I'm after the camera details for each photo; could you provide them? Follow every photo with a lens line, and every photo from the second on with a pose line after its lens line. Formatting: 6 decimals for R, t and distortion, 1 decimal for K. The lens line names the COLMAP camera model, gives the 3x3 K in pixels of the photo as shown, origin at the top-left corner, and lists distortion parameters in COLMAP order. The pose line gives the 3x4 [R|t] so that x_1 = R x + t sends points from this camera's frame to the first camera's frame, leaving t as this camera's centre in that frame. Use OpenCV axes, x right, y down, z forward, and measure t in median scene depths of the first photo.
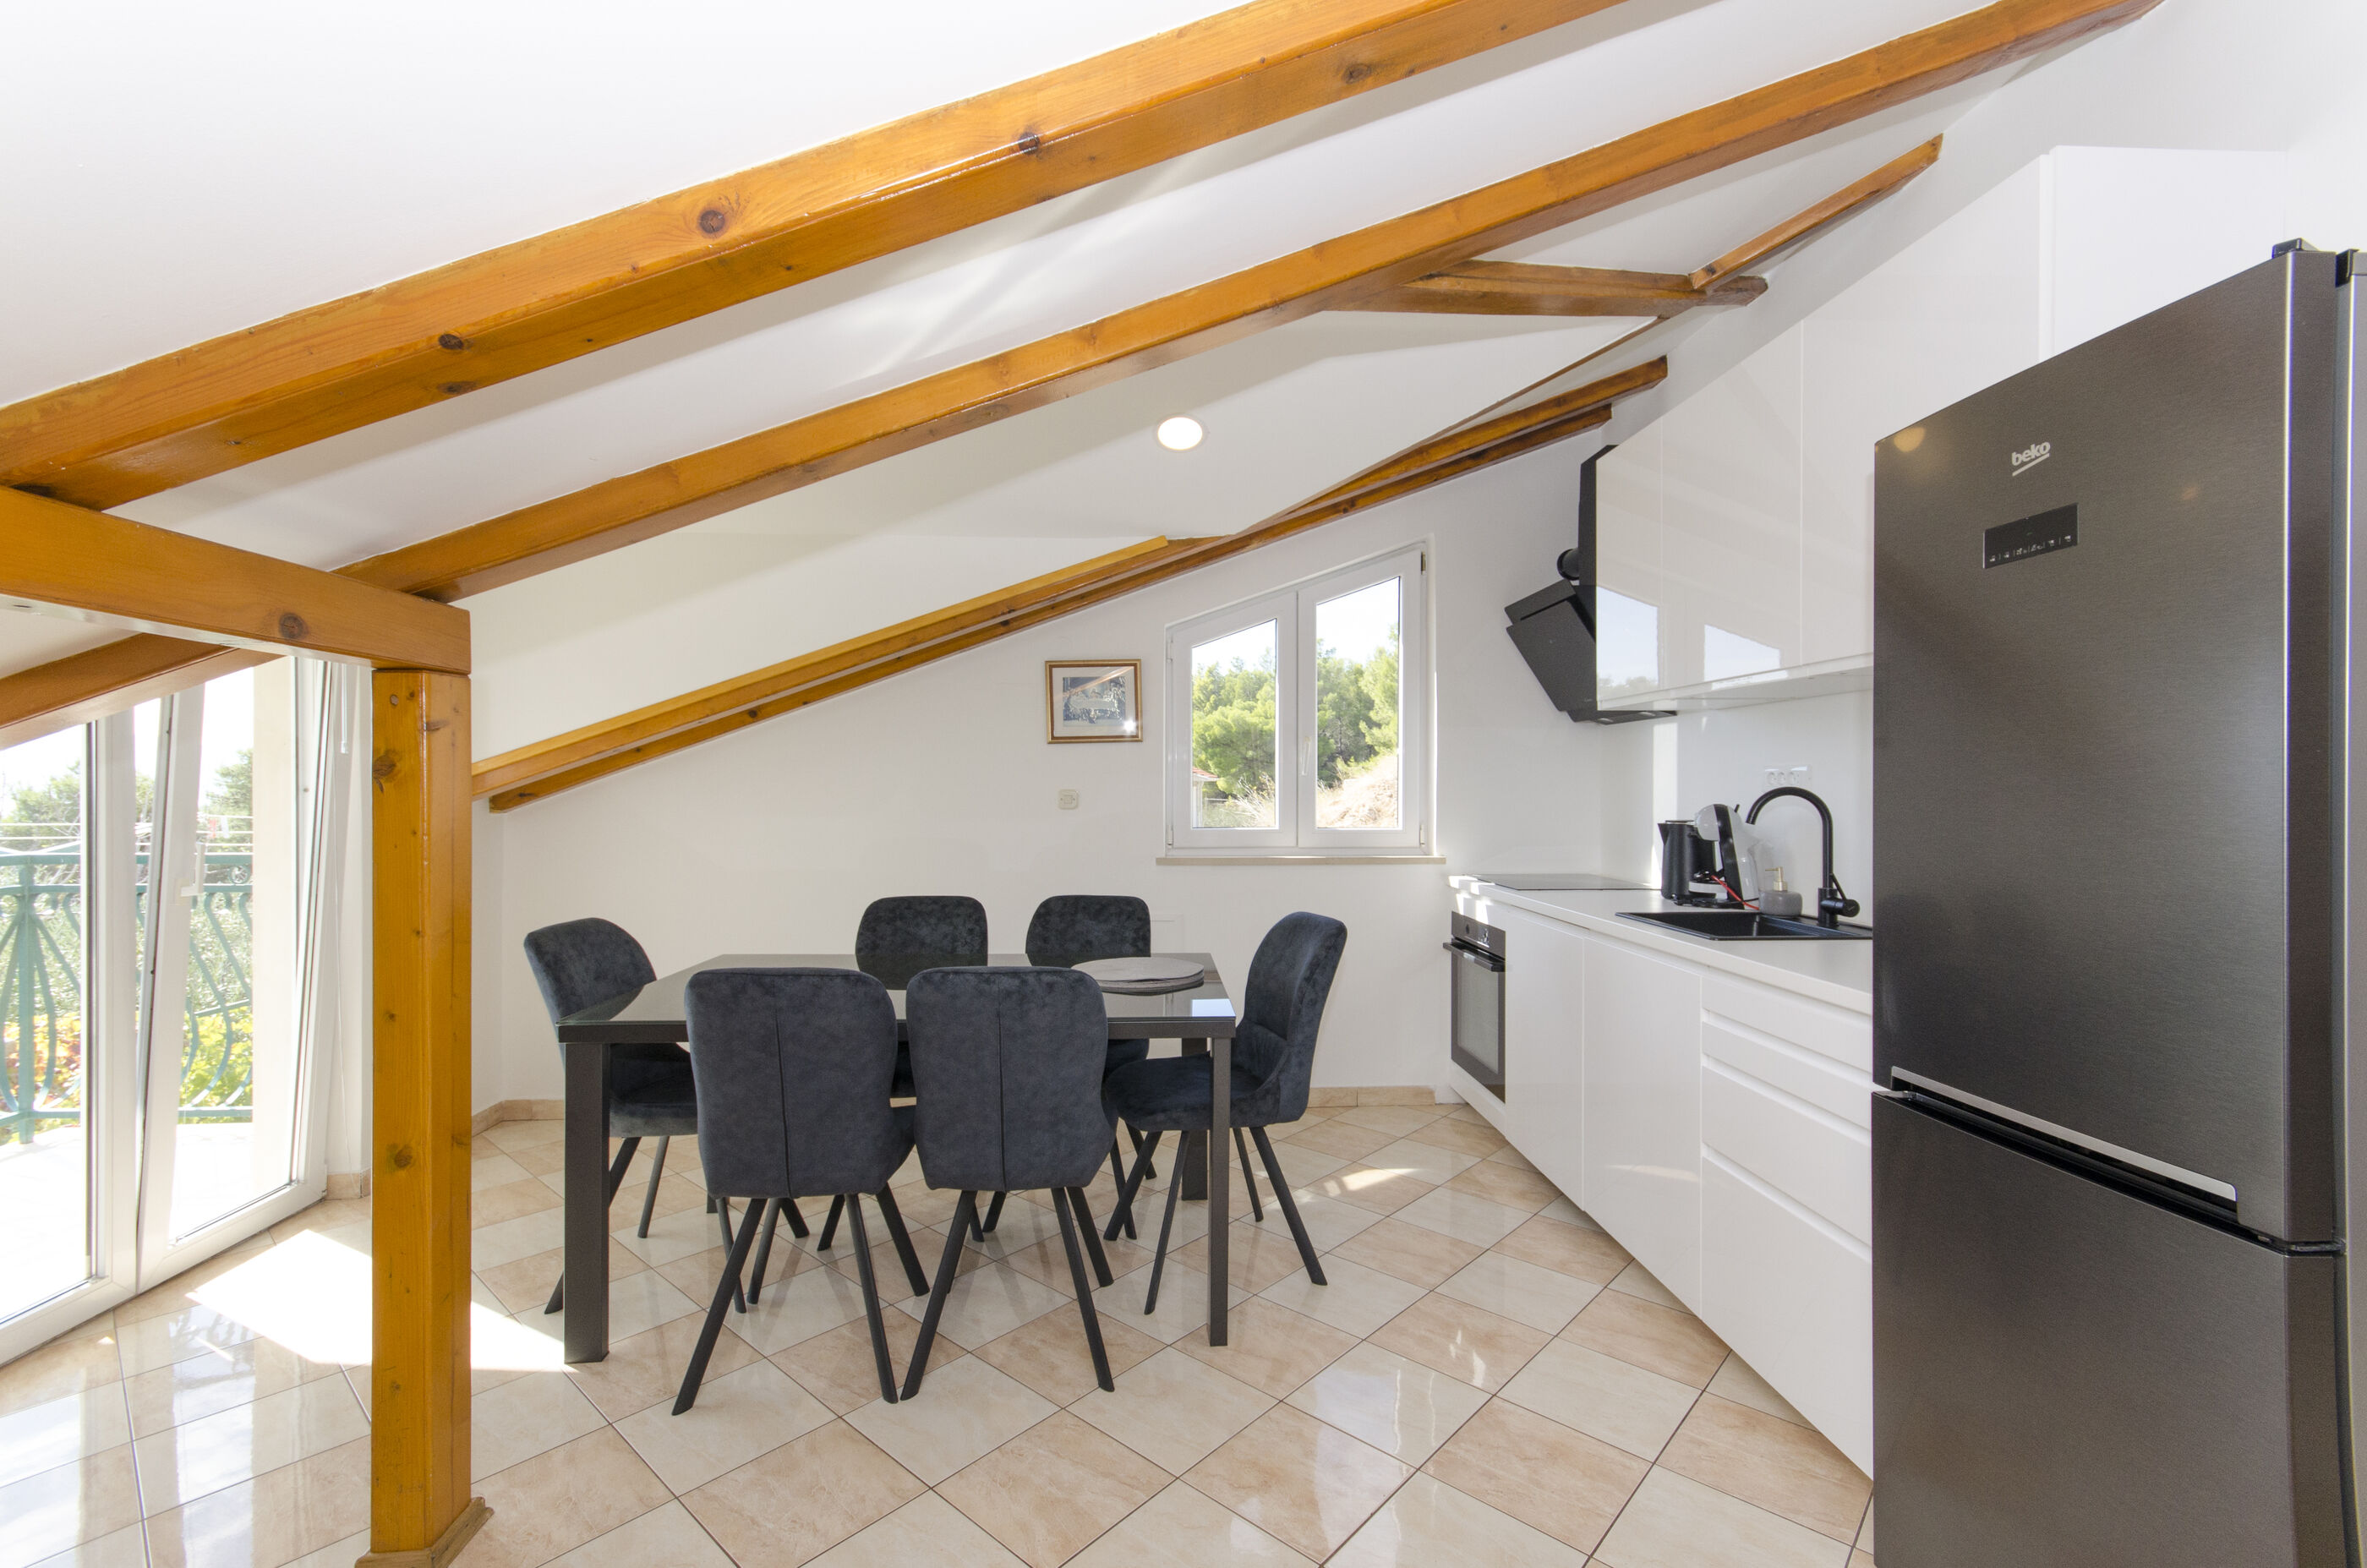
lens RADIAL K [[1041.4, 0, 1172.7], [0, 1041.4, 785.6], [0, 0, 1]] dist [0.006525, -0.000140]
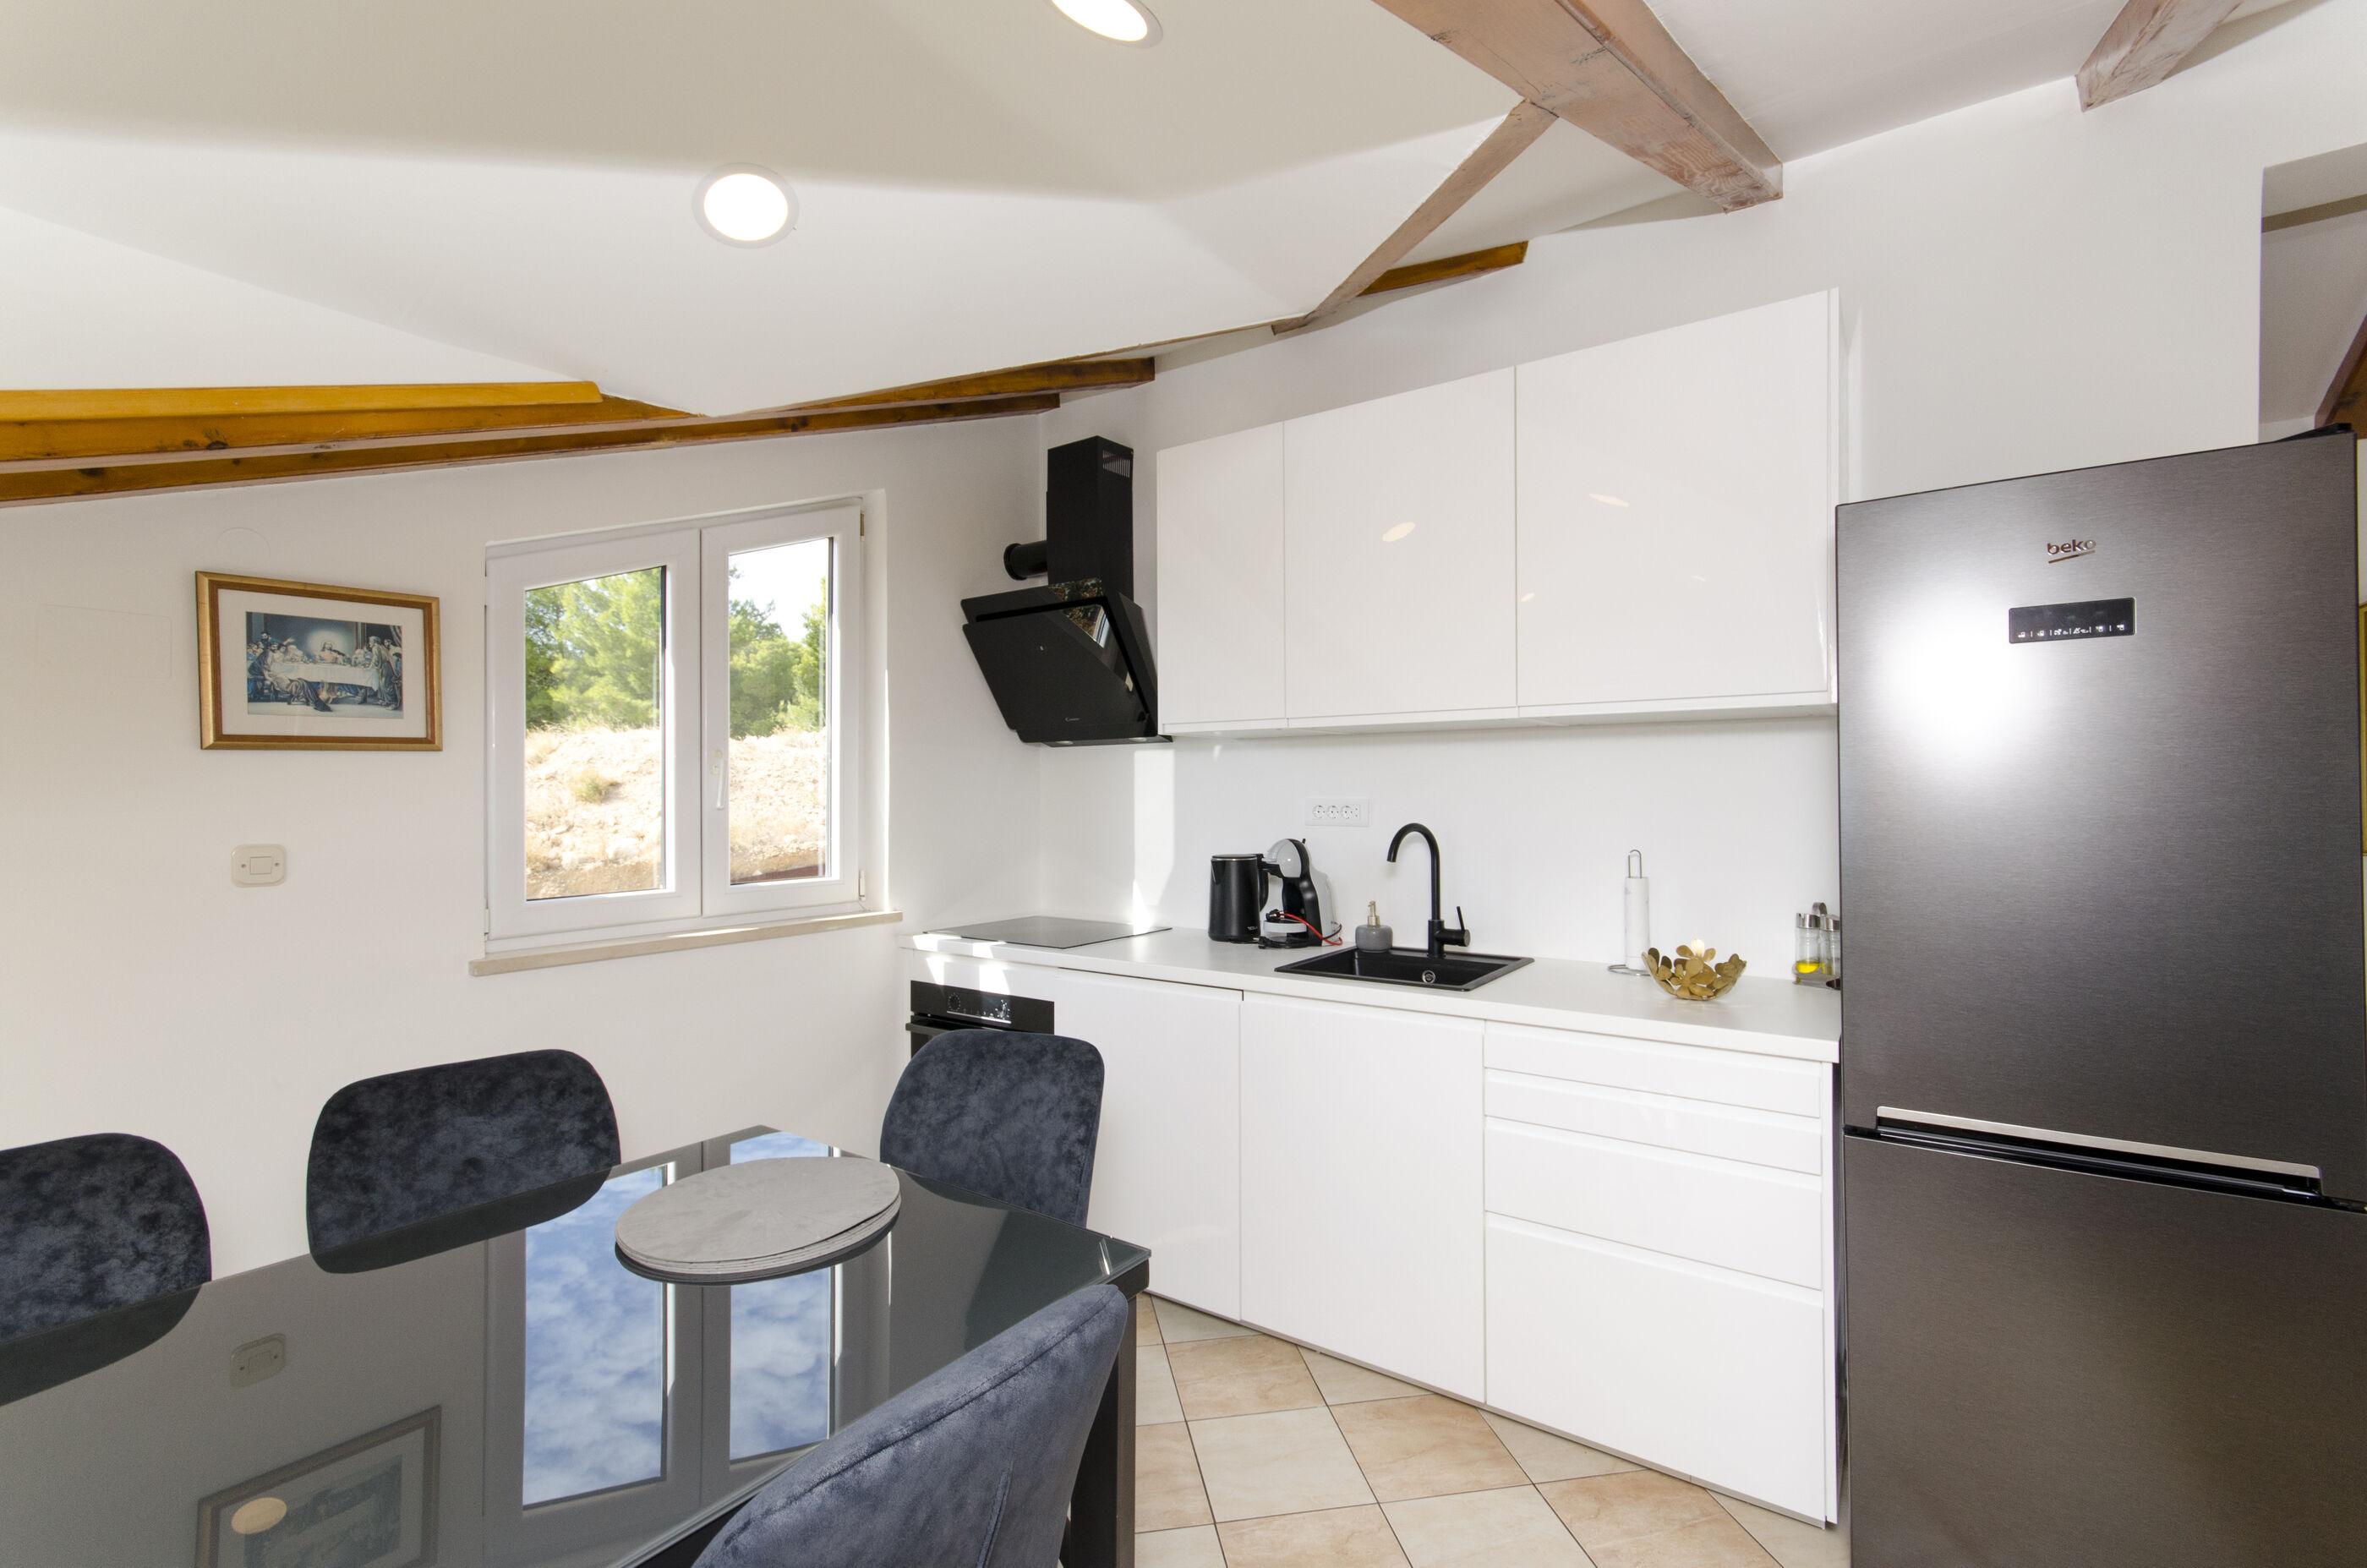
lens RADIAL K [[1041.4, 0, 1206.3], [0, 1041.4, 789.4], [0, 0, 1]] dist [0.006525, -0.000140]
pose [[0.610915, 0.001159, 0.791695, -0.257828], [0.003571, 0.999985, -0.004220, -0.021944], [-0.791688, 0.005406, 0.610902, 0.421952]]
